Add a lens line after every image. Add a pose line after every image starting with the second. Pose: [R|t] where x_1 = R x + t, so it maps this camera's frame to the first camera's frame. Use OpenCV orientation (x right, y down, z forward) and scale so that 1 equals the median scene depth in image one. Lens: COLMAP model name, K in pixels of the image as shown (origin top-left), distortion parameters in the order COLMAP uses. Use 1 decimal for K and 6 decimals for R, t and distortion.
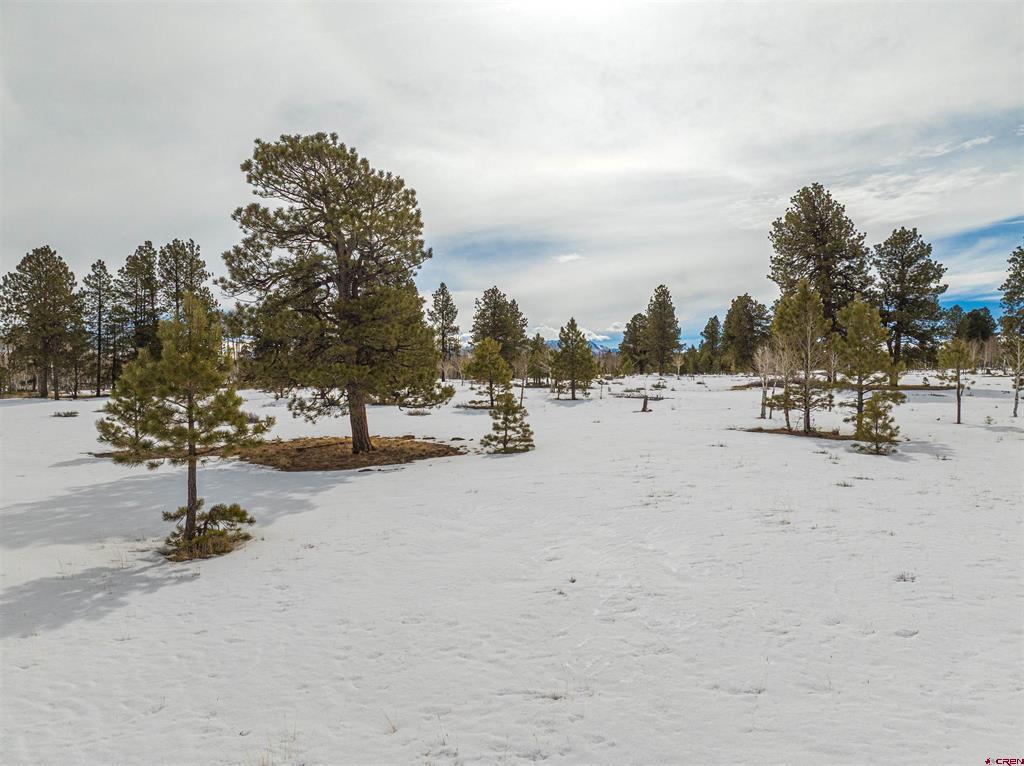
lens RADIAL K [[719.6, 0, 512.0], [0, 719.6, 383.0], [0, 0, 1]] dist [-0.035413, 0.000316]
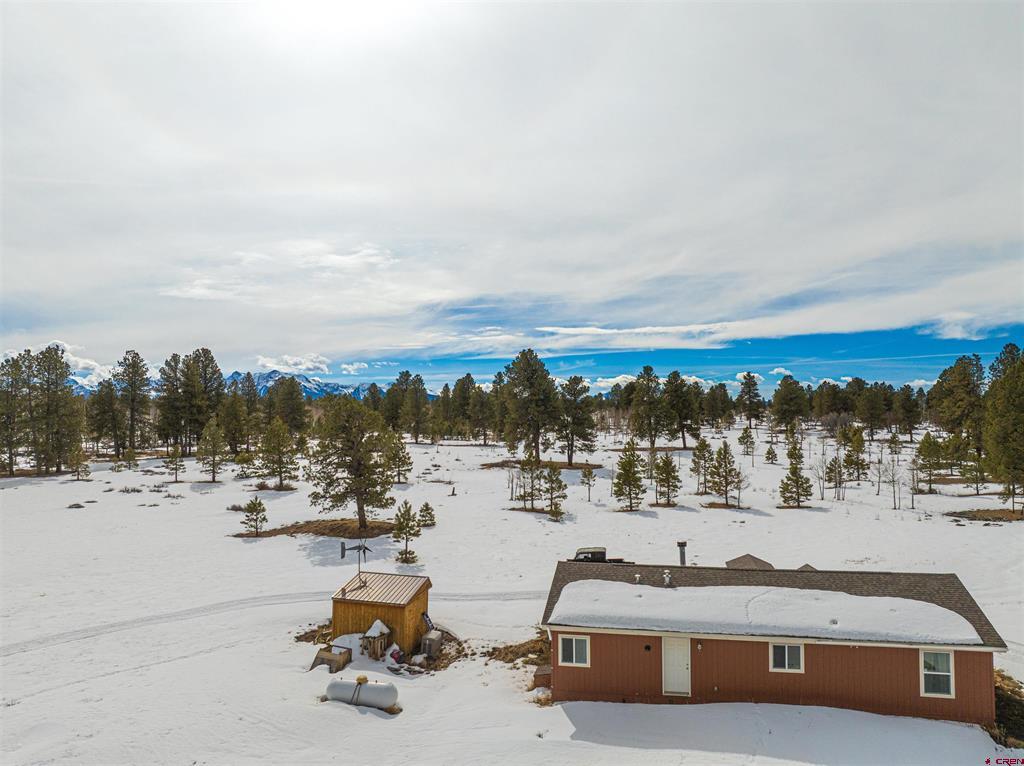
lens RADIAL K [[719.6, 0, 512.0], [0, 719.6, 383.0], [0, 0, 1]] dist [-0.035413, 0.000316]
pose [[0.923359, 0.017110, 0.383556, -0.203903], [0.000703, 0.998929, -0.046255, -0.083664], [-0.383937, 0.042980, 0.922358, -0.428148]]
